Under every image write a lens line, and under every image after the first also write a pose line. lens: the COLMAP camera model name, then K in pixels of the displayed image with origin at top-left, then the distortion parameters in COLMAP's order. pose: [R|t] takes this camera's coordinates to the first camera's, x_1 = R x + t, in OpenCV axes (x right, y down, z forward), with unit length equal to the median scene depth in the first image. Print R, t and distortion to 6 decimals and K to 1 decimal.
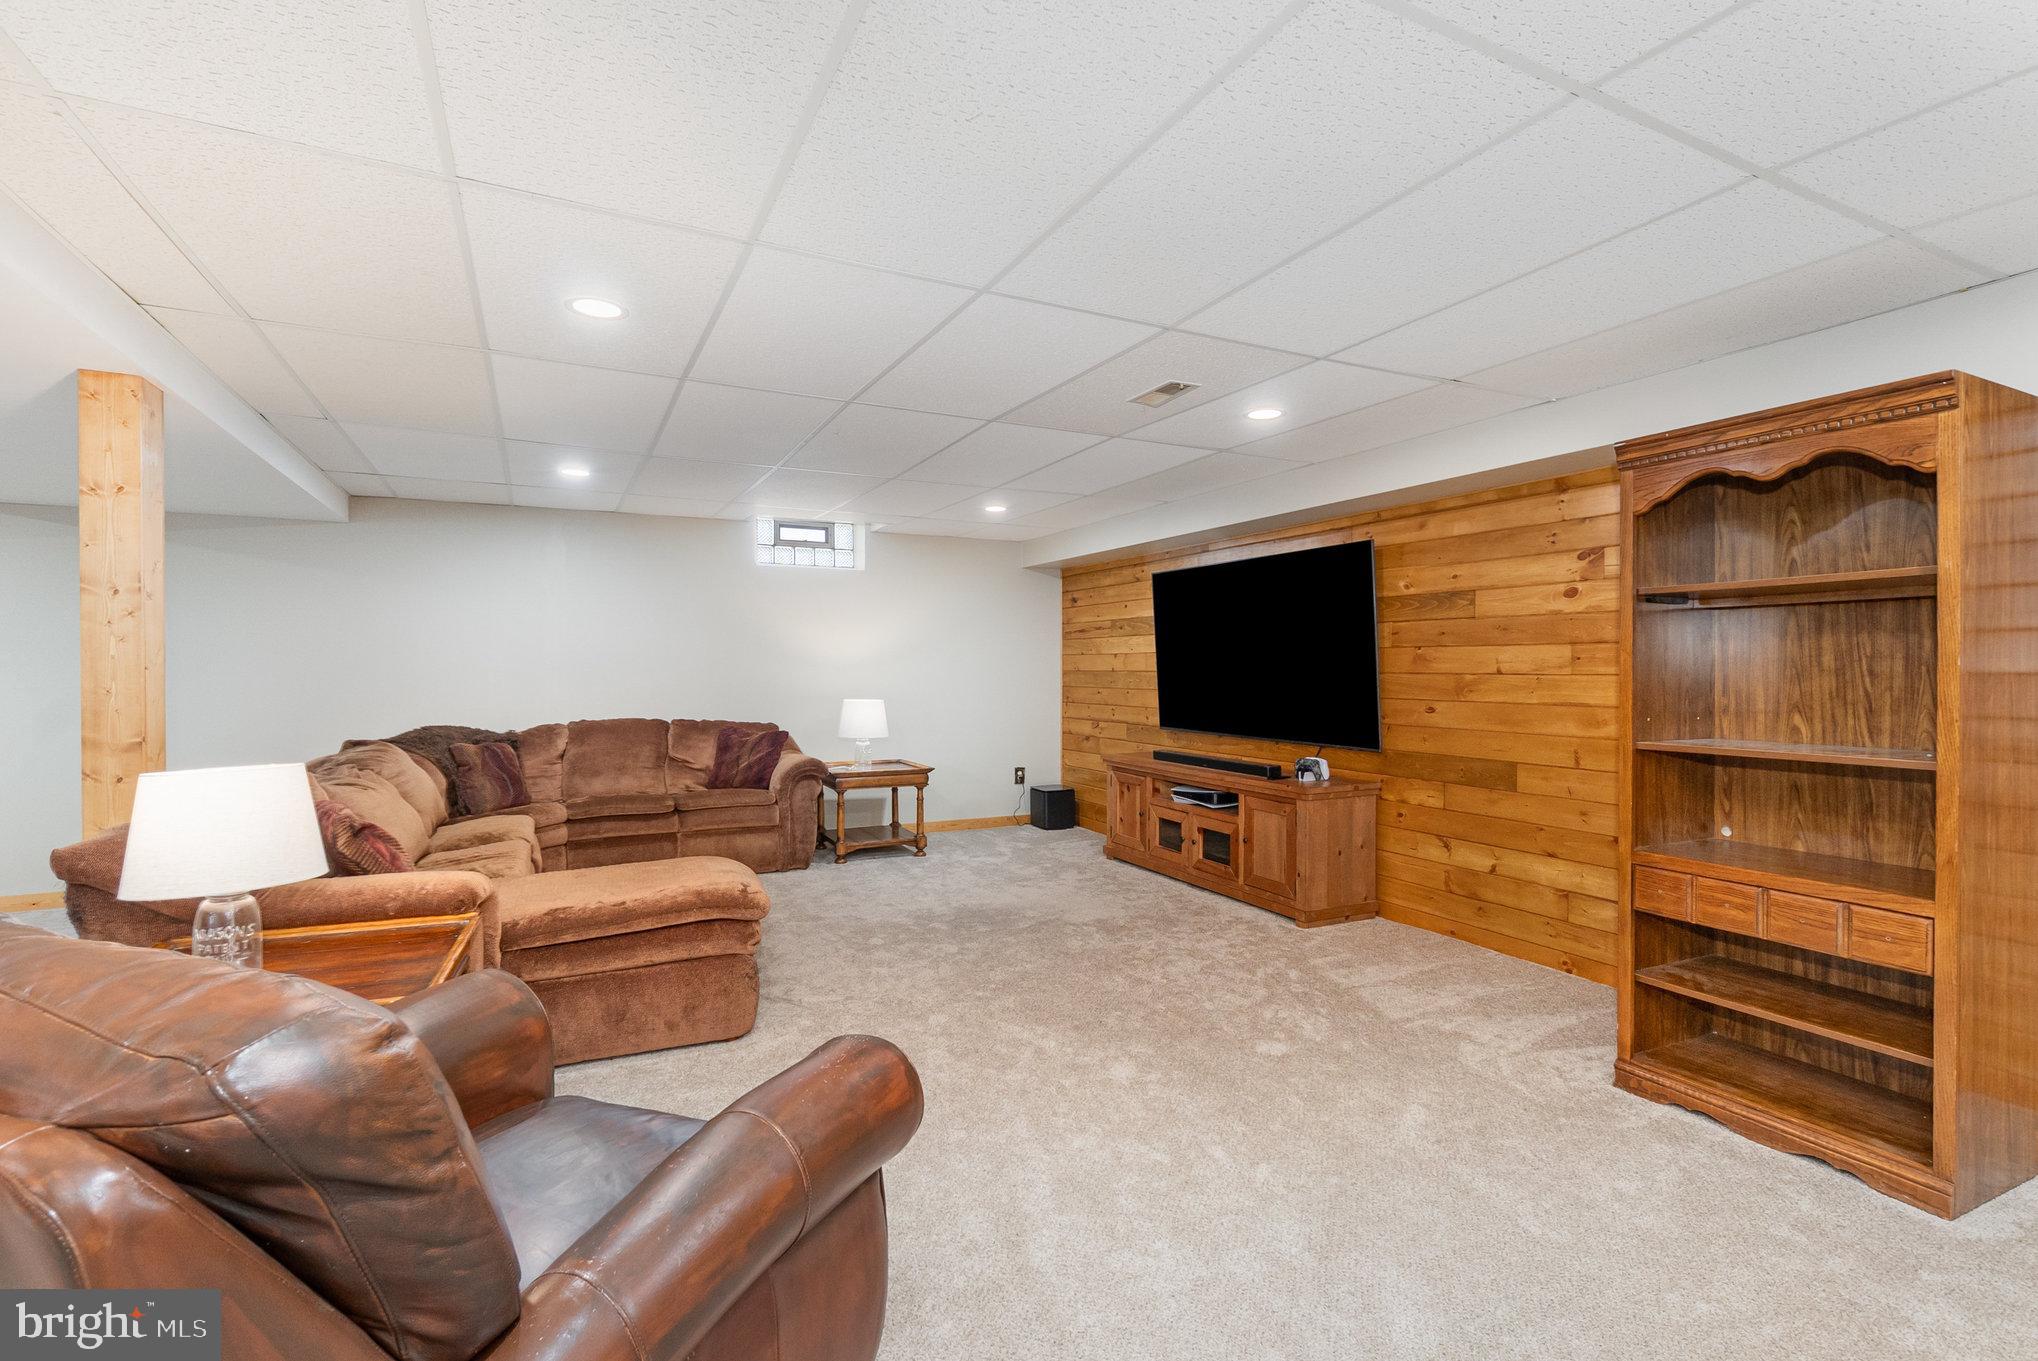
lens RADIAL K [[918.5, 0, 1009.1], [0, 918.5, 677.4], [0, 0, 1]] dist [0.000695, 0.000288]
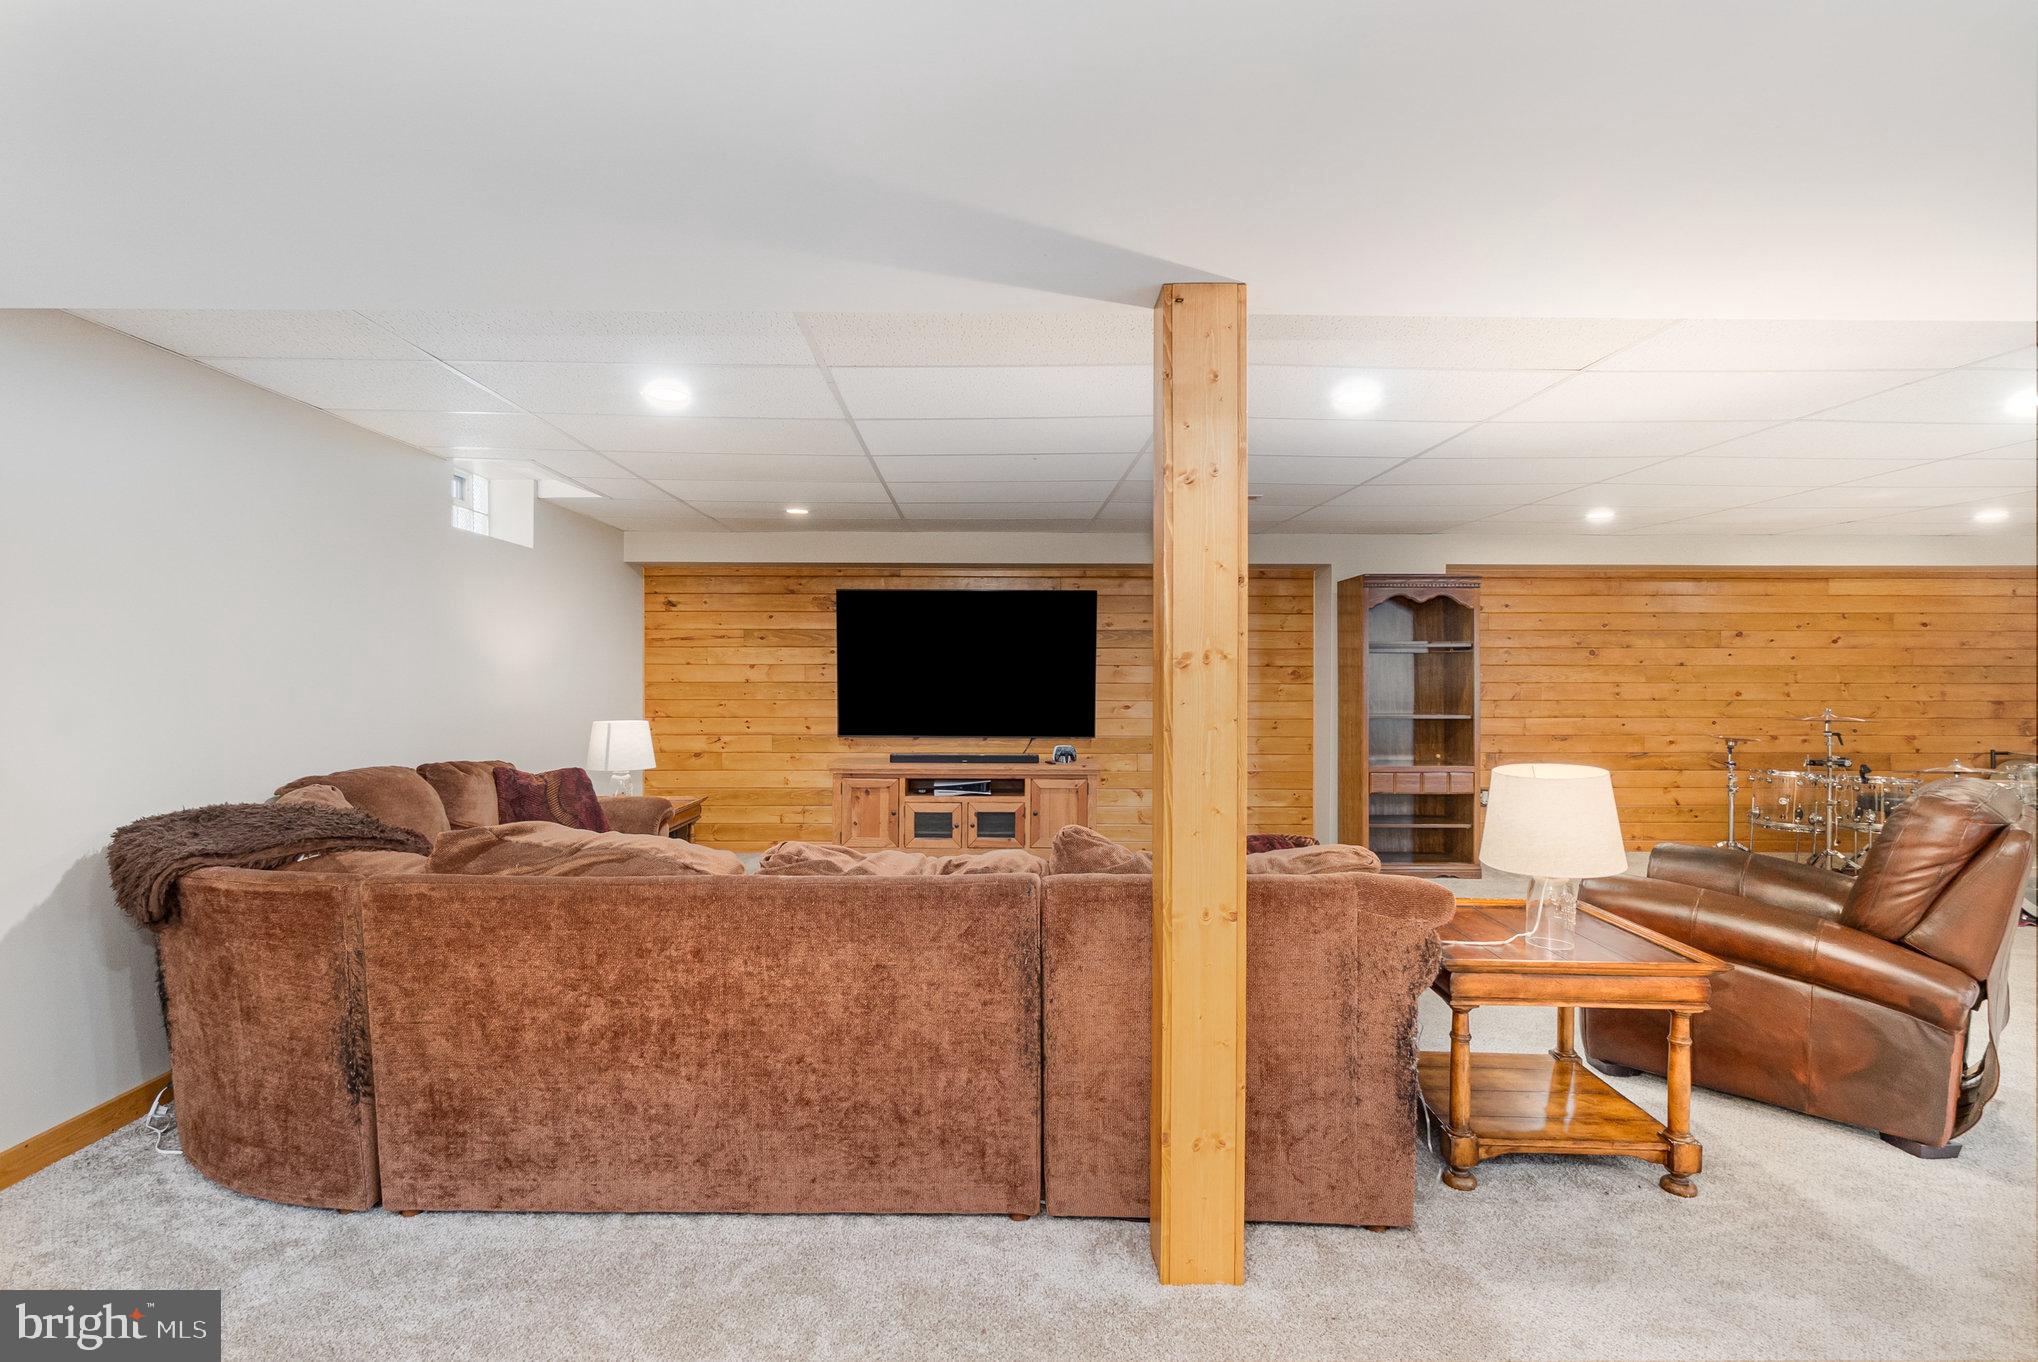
lens RADIAL K [[968.4, 0, 1013.3], [0, 968.4, 683.7], [0, 0, 1]] dist [-0.000906, 0.000421]
pose [[0.436136, -0.004331, 0.899871, -0.711263], [0.007572, 0.999971, 0.001143, -0.004636], [-0.899849, 0.006315, 0.436156, 0.317753]]
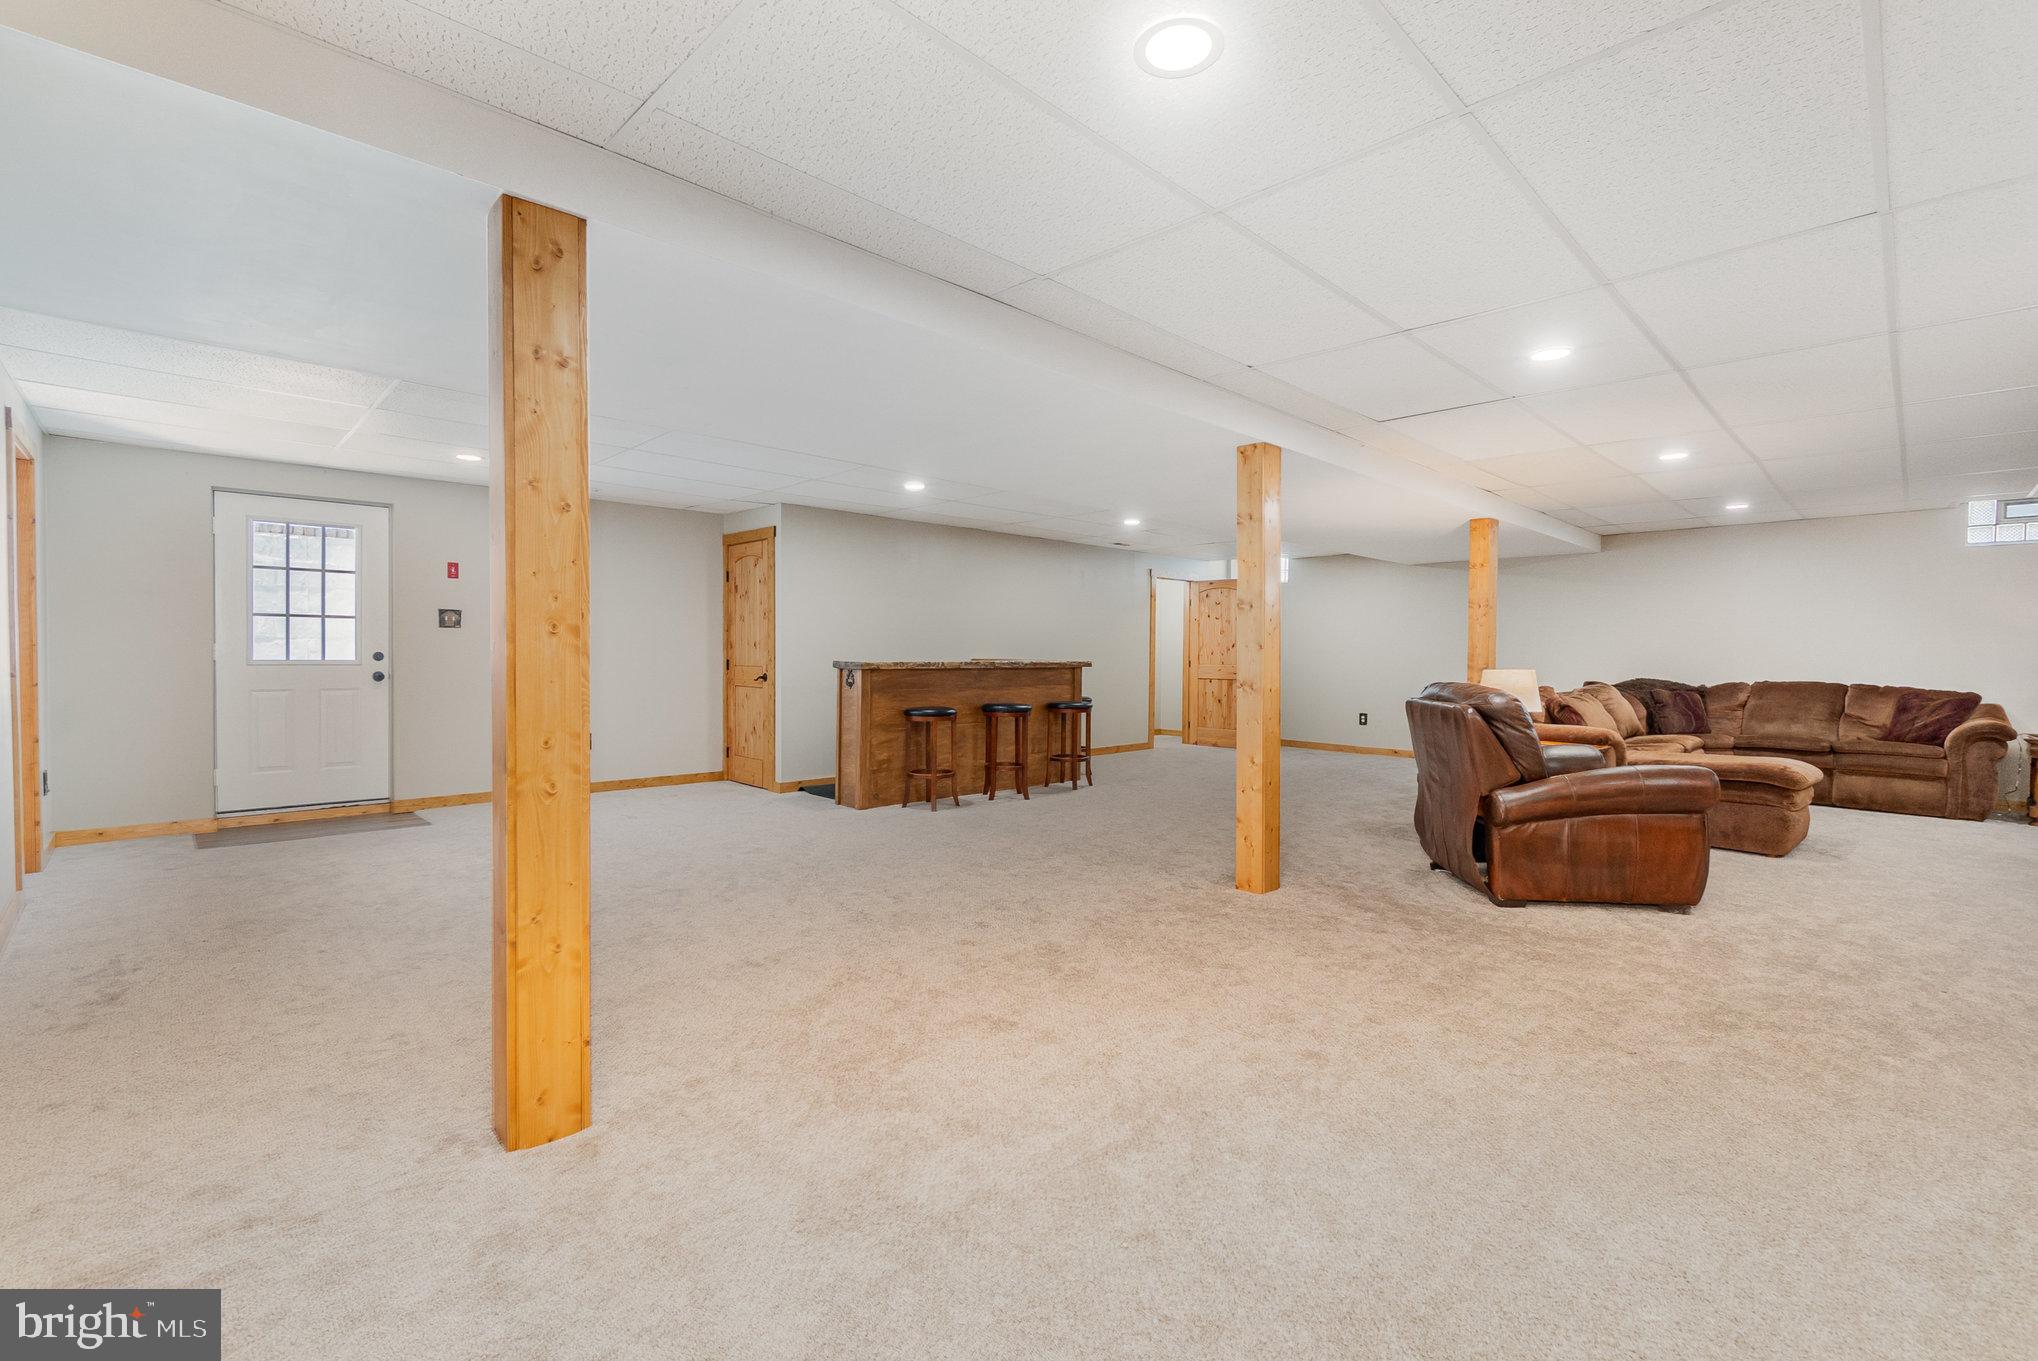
lens RADIAL K [[918.5, 0, 1010.2], [0, 918.5, 673.7], [0, 0, 1]] dist [0.000695, 0.000288]
pose [[0.310661, 0.017818, -0.950354, 0.517497], [-0.019063, 0.999740, 0.012512, 0.045283], [0.950330, 0.014230, 0.310920, -0.506117]]
